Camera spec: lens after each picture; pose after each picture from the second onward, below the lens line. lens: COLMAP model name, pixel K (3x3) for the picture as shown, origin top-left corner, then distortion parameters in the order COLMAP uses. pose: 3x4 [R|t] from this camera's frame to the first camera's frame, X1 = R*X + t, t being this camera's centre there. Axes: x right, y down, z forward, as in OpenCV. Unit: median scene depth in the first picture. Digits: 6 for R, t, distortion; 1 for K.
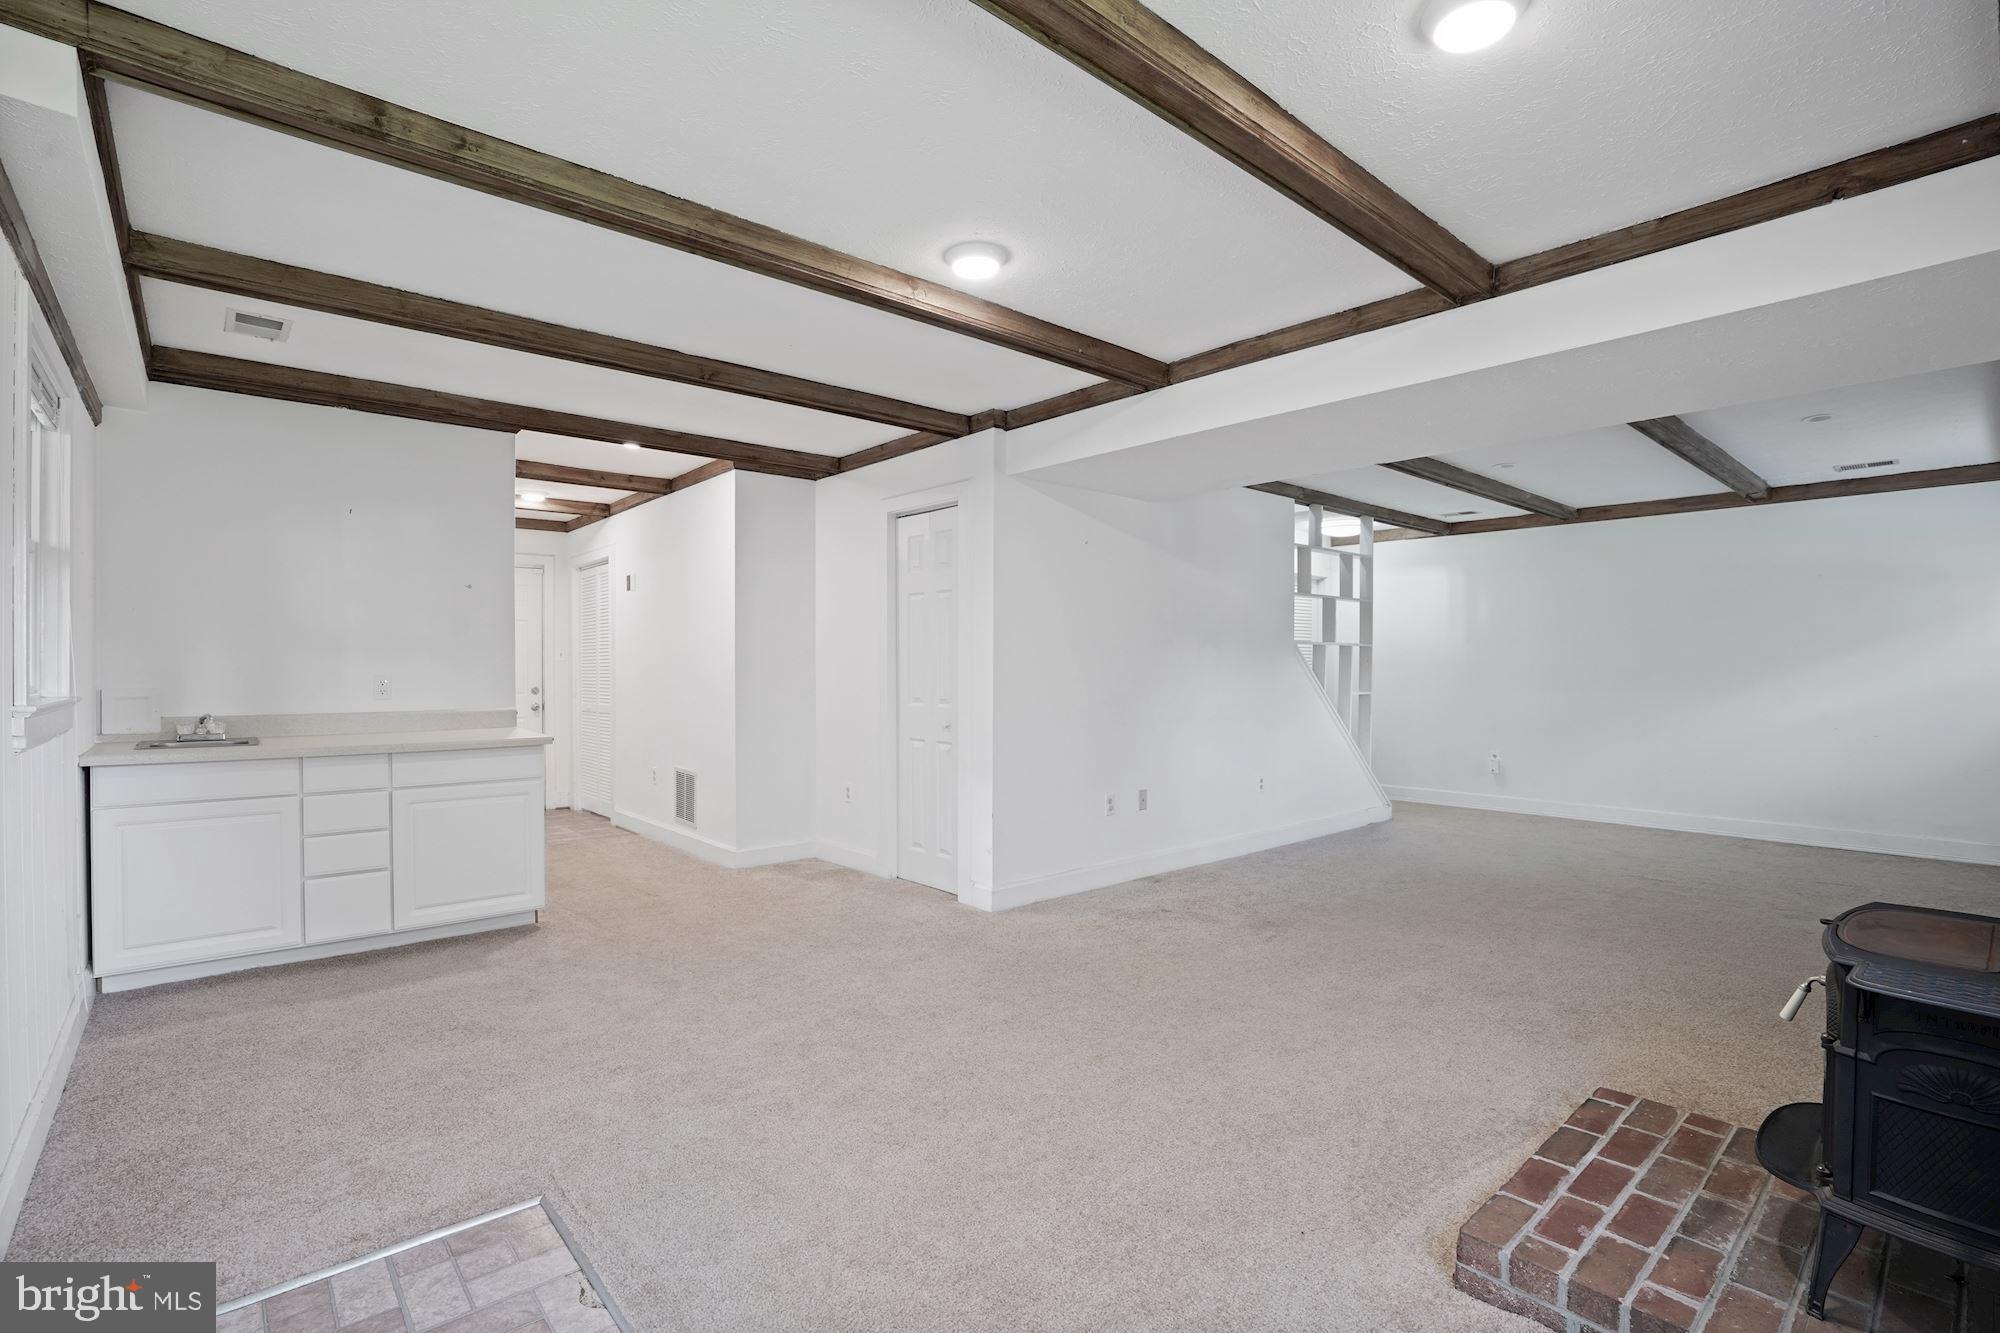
lens RADIAL K [[945.9, 0, 1006.5], [0, 945.9, 674.9], [0, 0, 1]] dist [-0.015696, 0.004003]
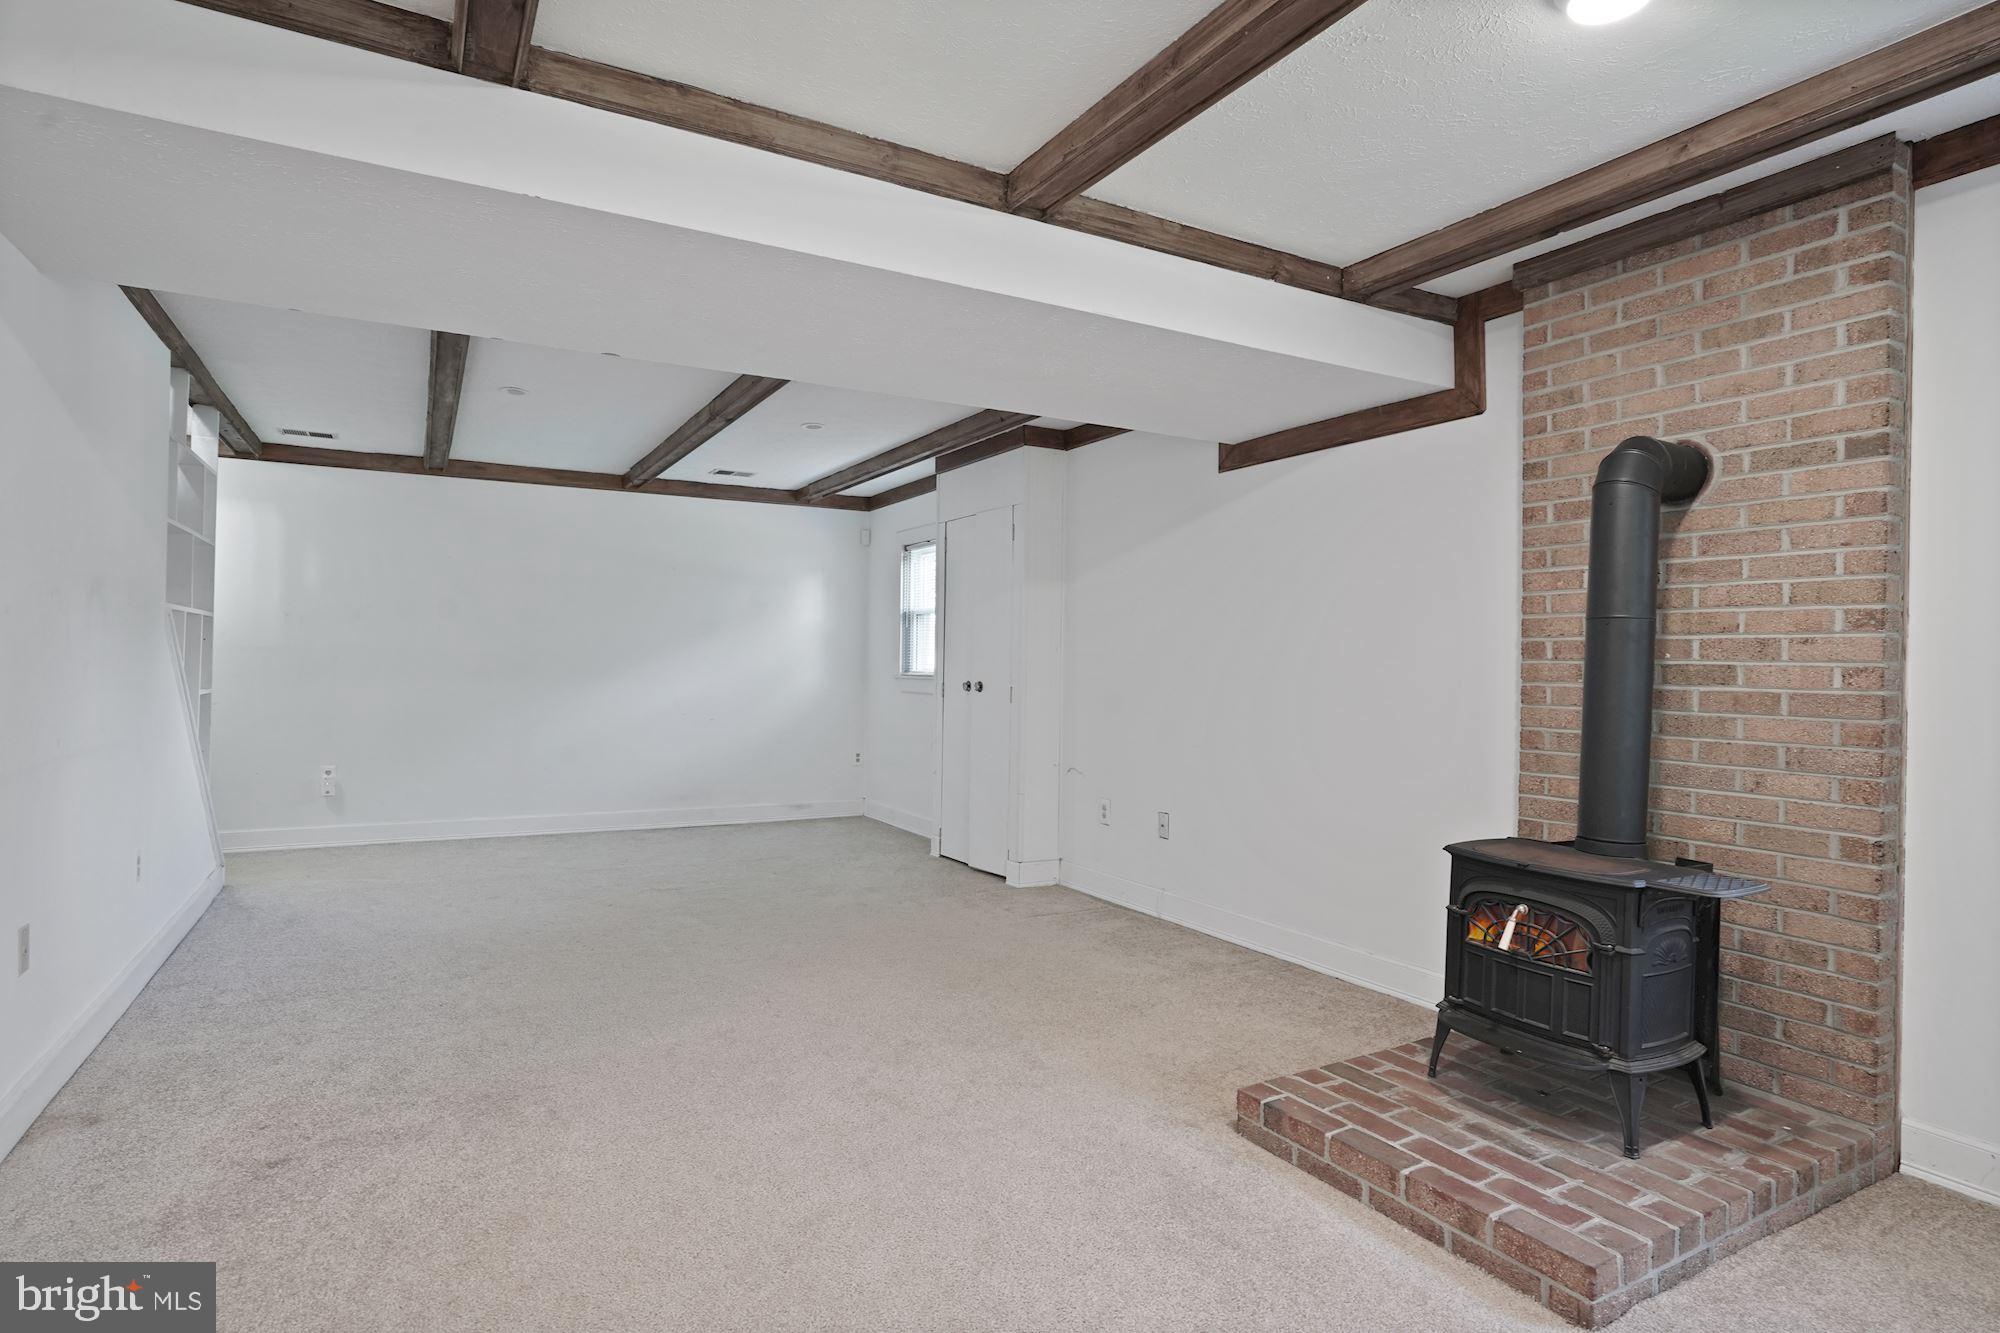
lens RADIAL K [[1035.0, 0, 1004.5], [0, 1035.0, 656.6], [0, 0, 1]] dist [-0.028856, 0.001307]
pose [[0.214913, 0.007861, 0.976601, -0.511608], [-0.005722, 0.999961, -0.006790, -0.005348], [-0.976616, -0.004129, 0.214950, 1.088122]]
